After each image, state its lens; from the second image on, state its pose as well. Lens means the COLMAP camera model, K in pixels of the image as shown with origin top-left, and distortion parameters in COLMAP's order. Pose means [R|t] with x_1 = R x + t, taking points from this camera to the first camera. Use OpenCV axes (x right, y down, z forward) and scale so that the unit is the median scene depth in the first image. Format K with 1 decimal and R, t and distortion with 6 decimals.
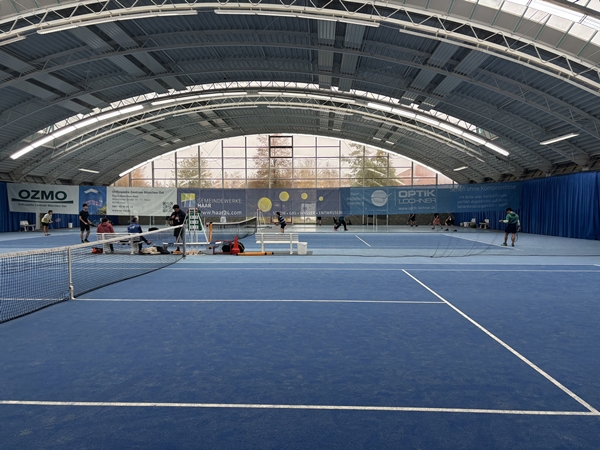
lens RADIAL K [[458.8, 0, 299.1], [0, 458.8, 228.1], [0, 0, 1]] dist [0.028295, -0.019107]
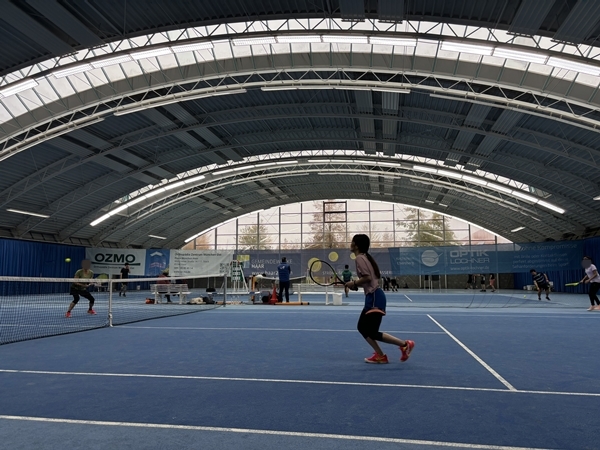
lens RADIAL K [[458.8, 0, 301.1], [0, 458.8, 228.4], [0, 0, 1]] dist [0.028295, -0.019107]
pose [[0.990286, -0.016755, -0.138035, 0.039534], [-0.004409, 0.988431, -0.151604, 0.024754], [0.138979, 0.150740, 0.978756, -0.025060]]
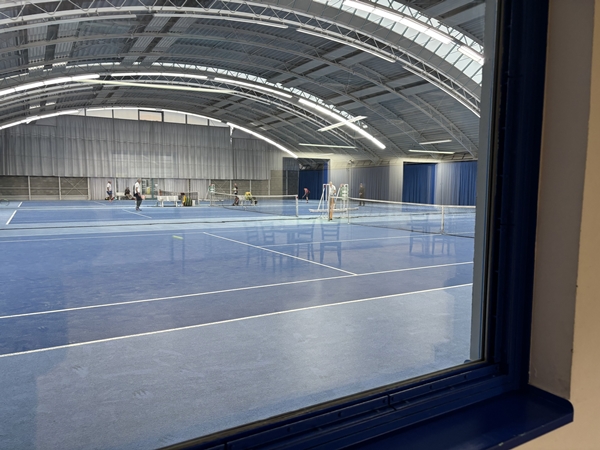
lens RADIAL K [[458.8, 0, 301.2], [0, 458.8, 227.1], [0, 0, 1]] dist [0.028295, -0.019107]
pose [[0.842376, -0.031980, 0.537940, -0.558754], [0.007394, 0.998830, 0.047801, 0.018063], [-0.538839, -0.036289, 0.841627, -0.078457]]
